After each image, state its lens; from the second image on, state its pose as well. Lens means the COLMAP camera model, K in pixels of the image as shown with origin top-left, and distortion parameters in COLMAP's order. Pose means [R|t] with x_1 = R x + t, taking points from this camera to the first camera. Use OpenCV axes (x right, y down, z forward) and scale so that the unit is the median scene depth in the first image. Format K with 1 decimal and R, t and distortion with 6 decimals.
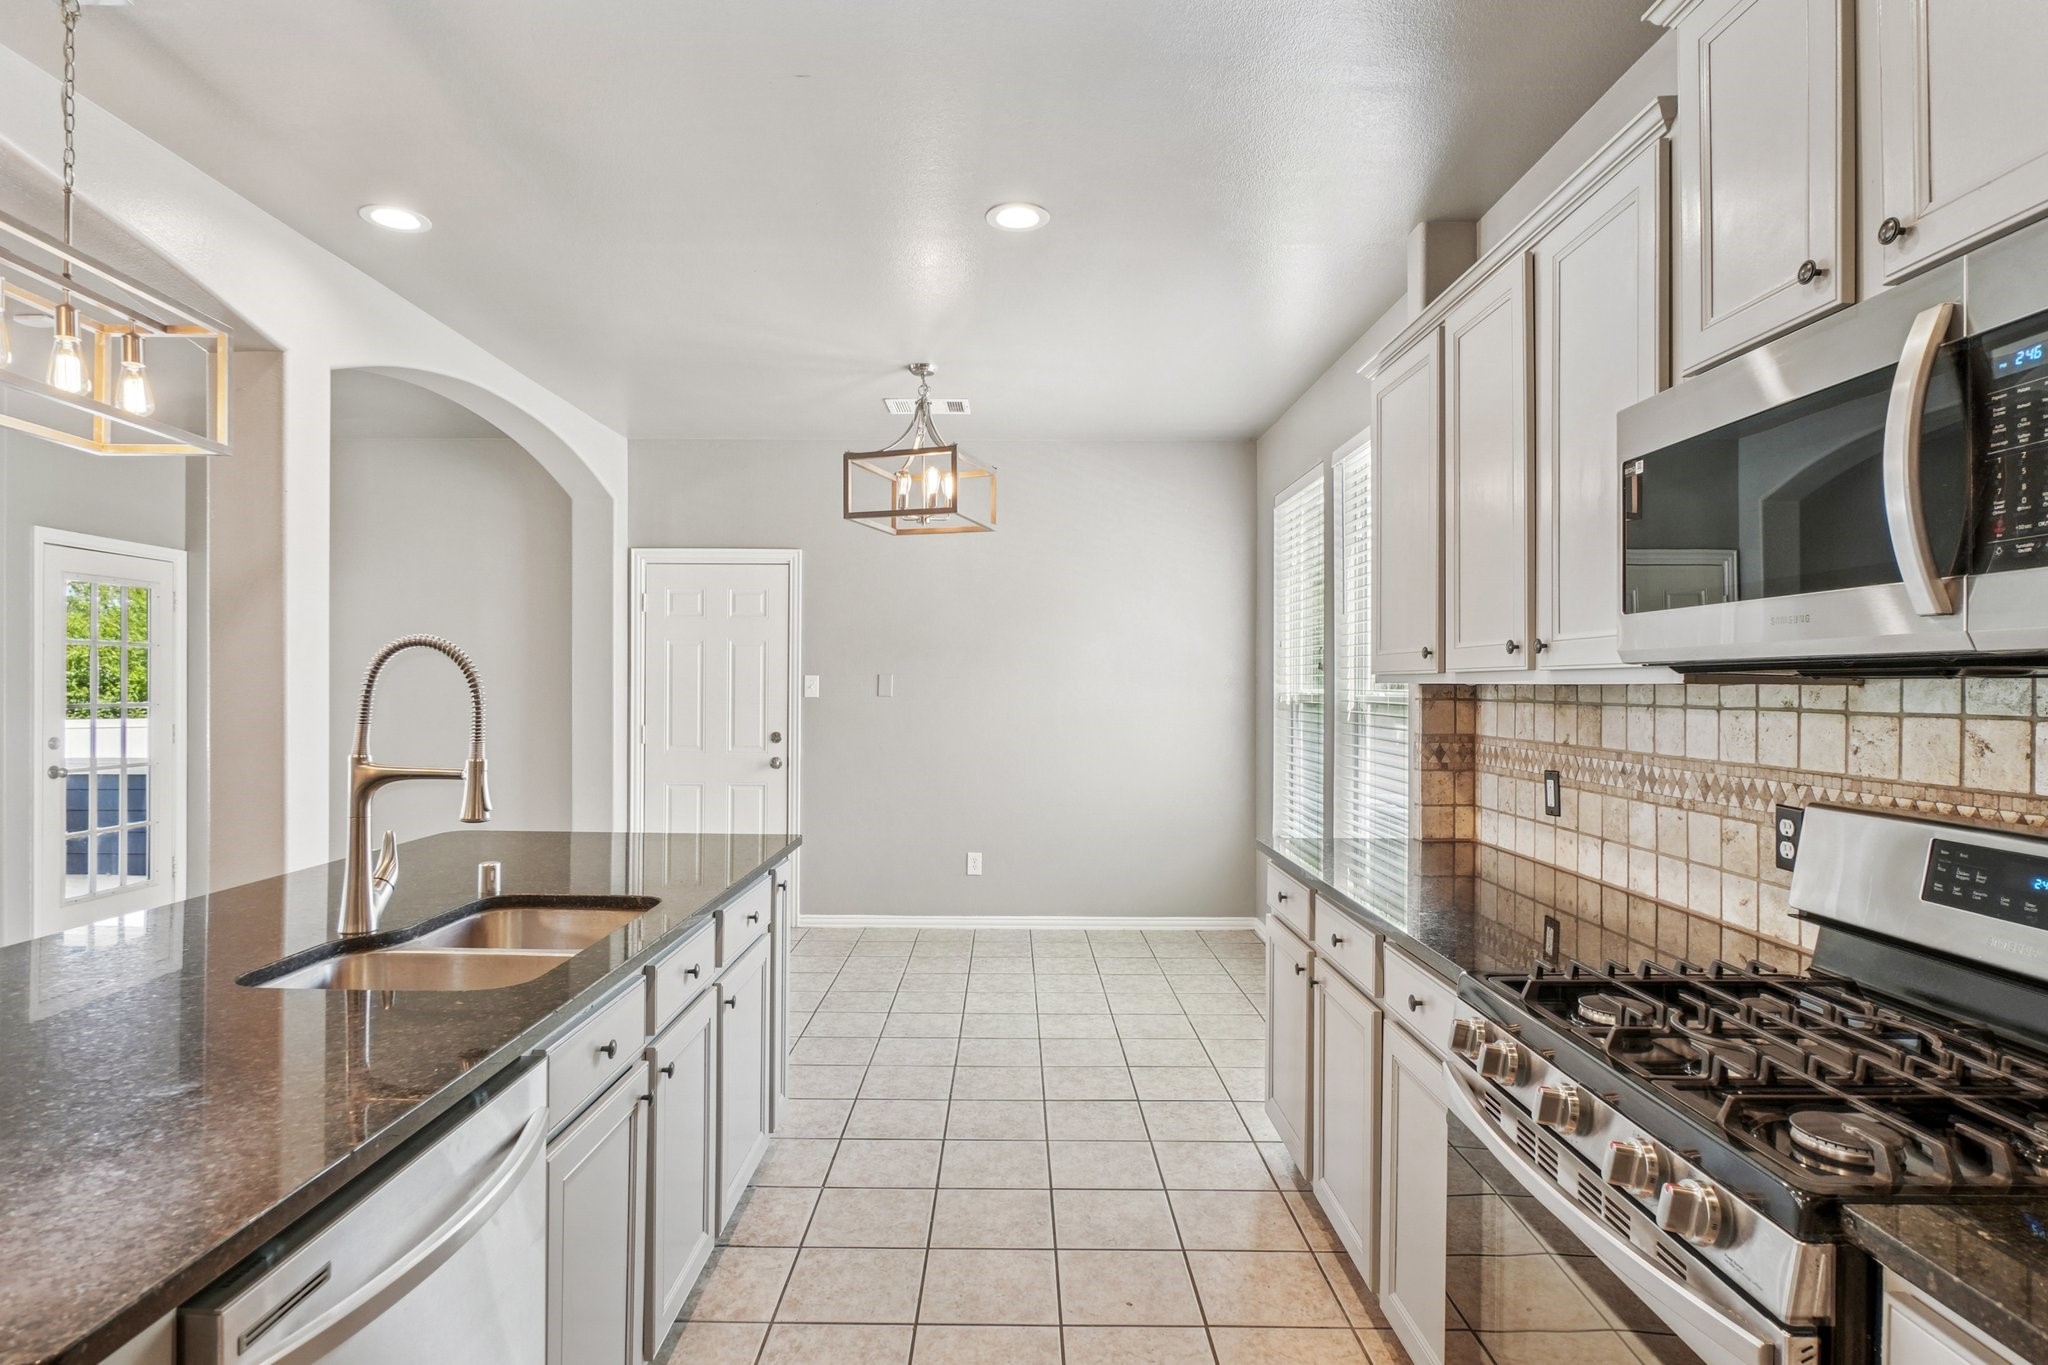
lens RADIAL K [[1067.2, 0, 1024.0], [0, 1067.2, 682.5], [0, 0, 1]] dist [-0.002648, -0.001933]
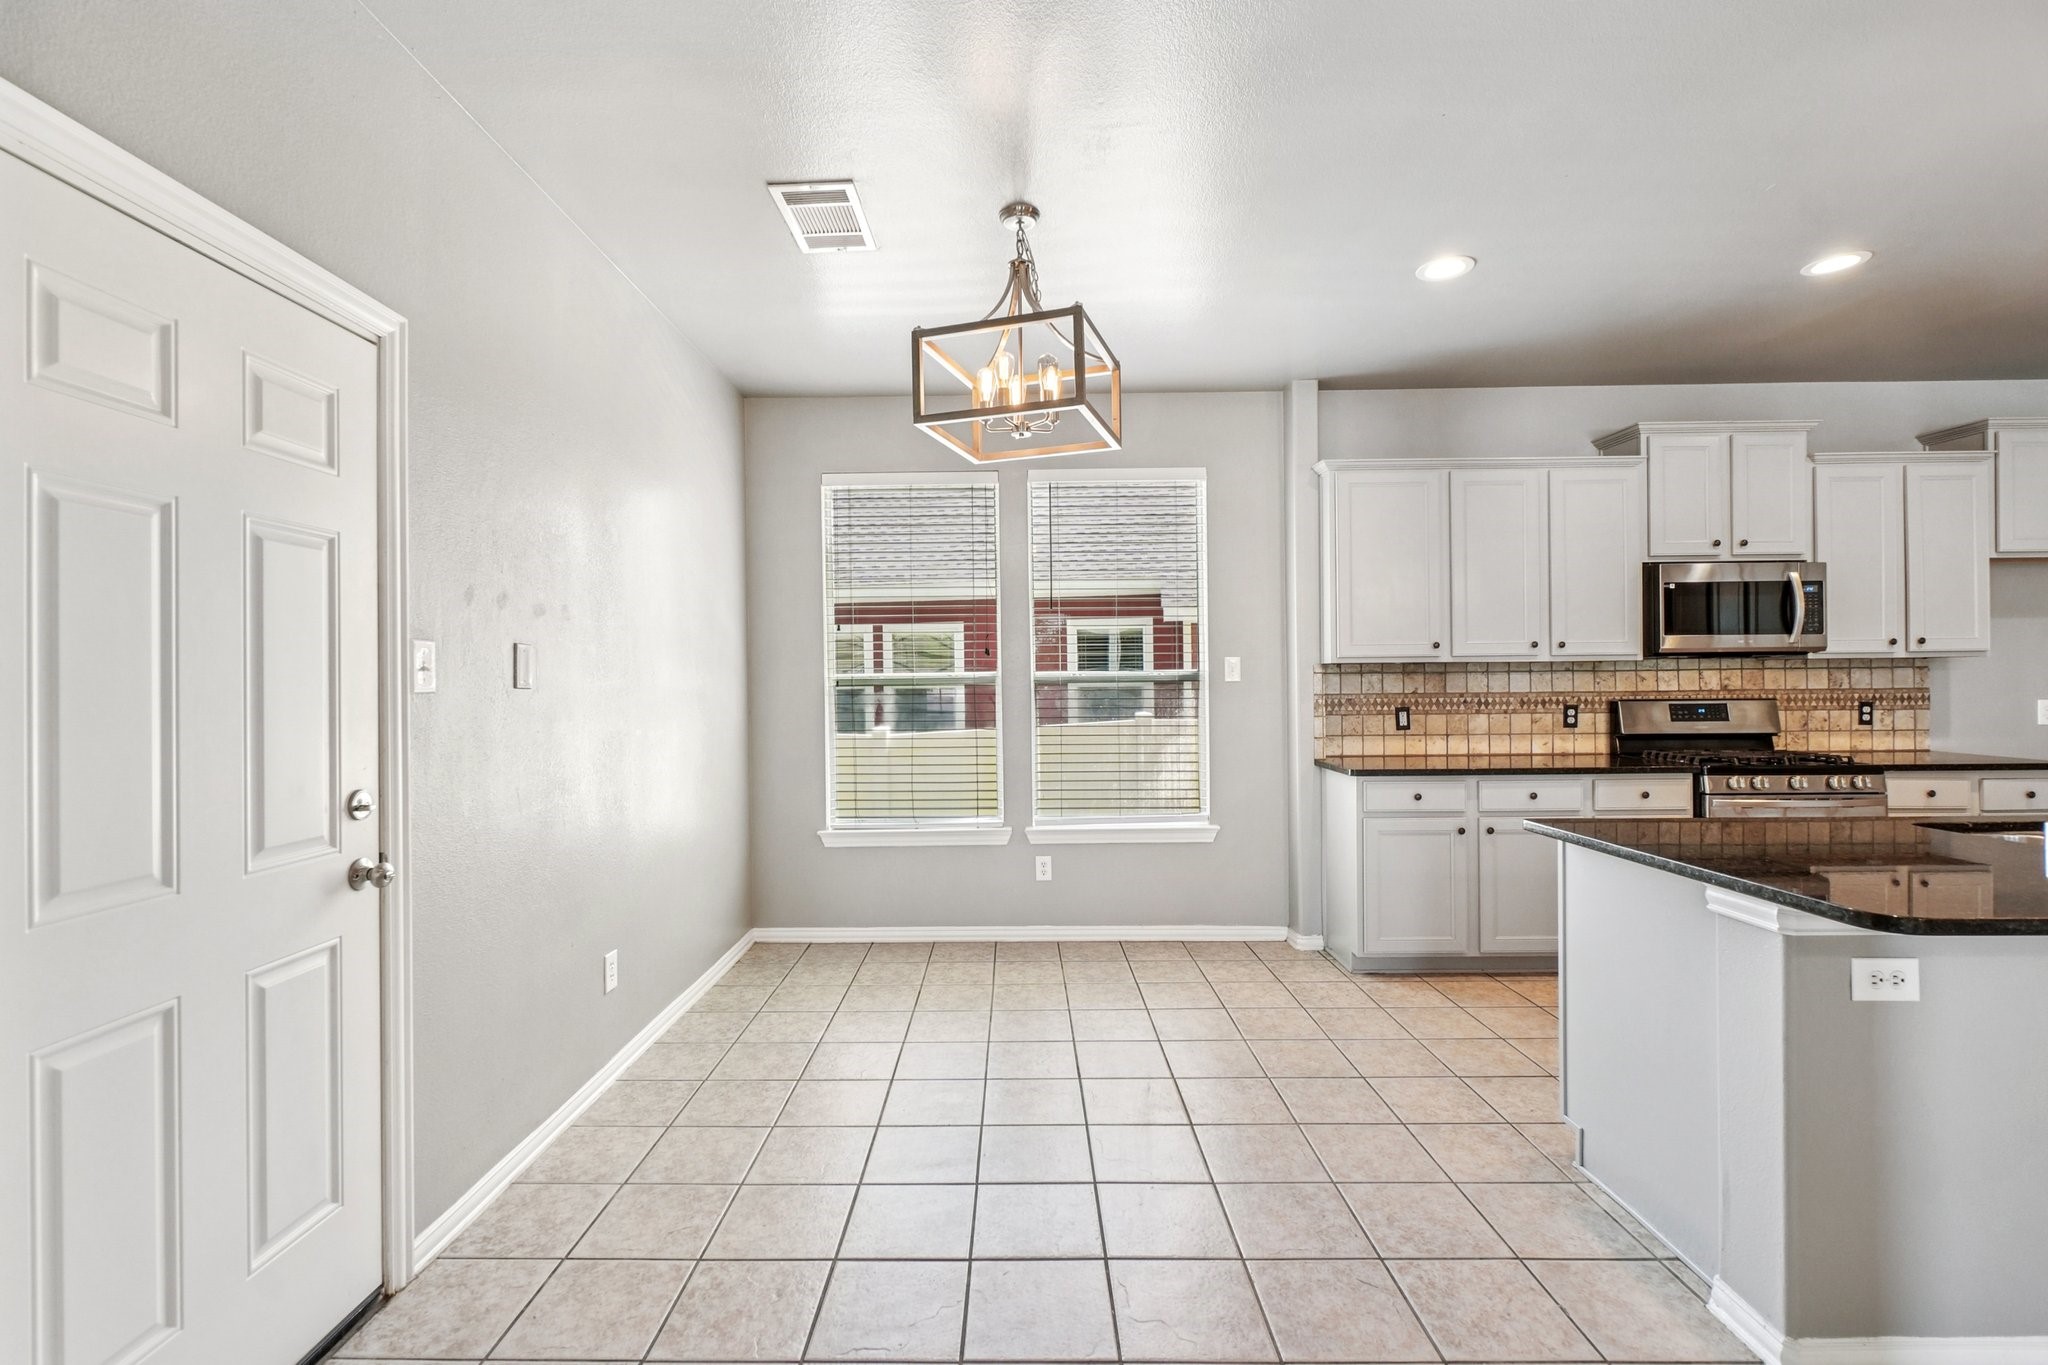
lens RADIAL K [[906.3, 0, 992.7], [0, 906.3, 682.0], [0, 0, 1]] dist [0.000499, 0.000064]
pose [[0.019385, -0.005558, 0.999797, -0.861770], [0.007049, 0.999960, 0.005422, 0.015758], [-0.999787, 0.006943, 0.019424, 1.243973]]
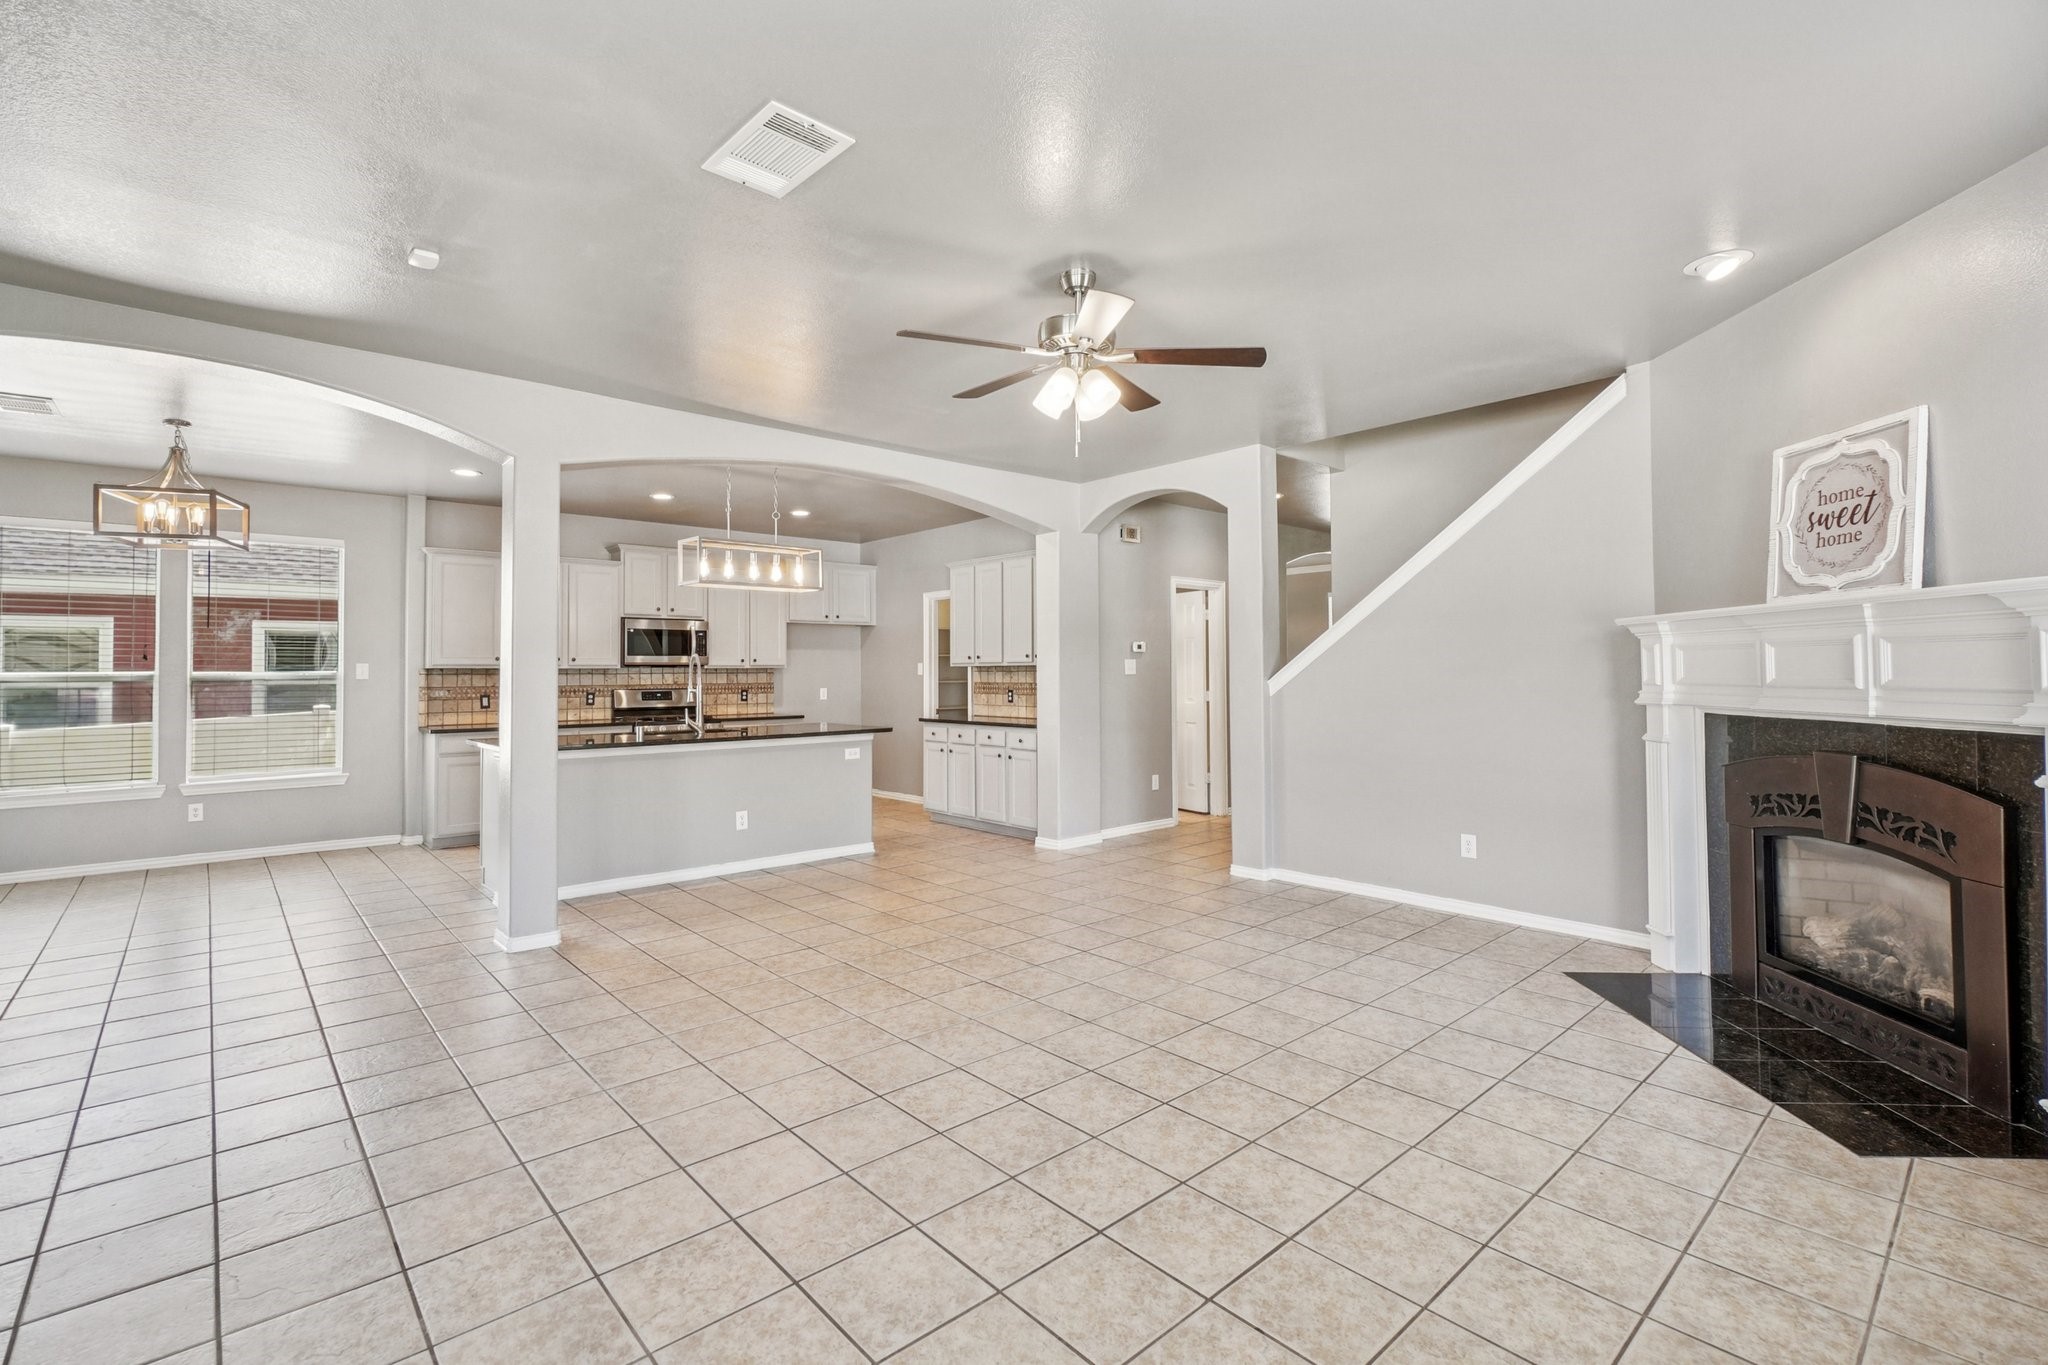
lens RADIAL K [[927.3, 0, 1022.8], [0, 927.3, 649.9], [0, 0, 1]] dist [-0.000536, -0.000016]
pose [[-0.670155, 0.020375, 0.741942, -2.009063], [0.002479, 0.999679, -0.025214, 0.014499], [-0.742217, -0.015058, -0.669990, 1.218341]]
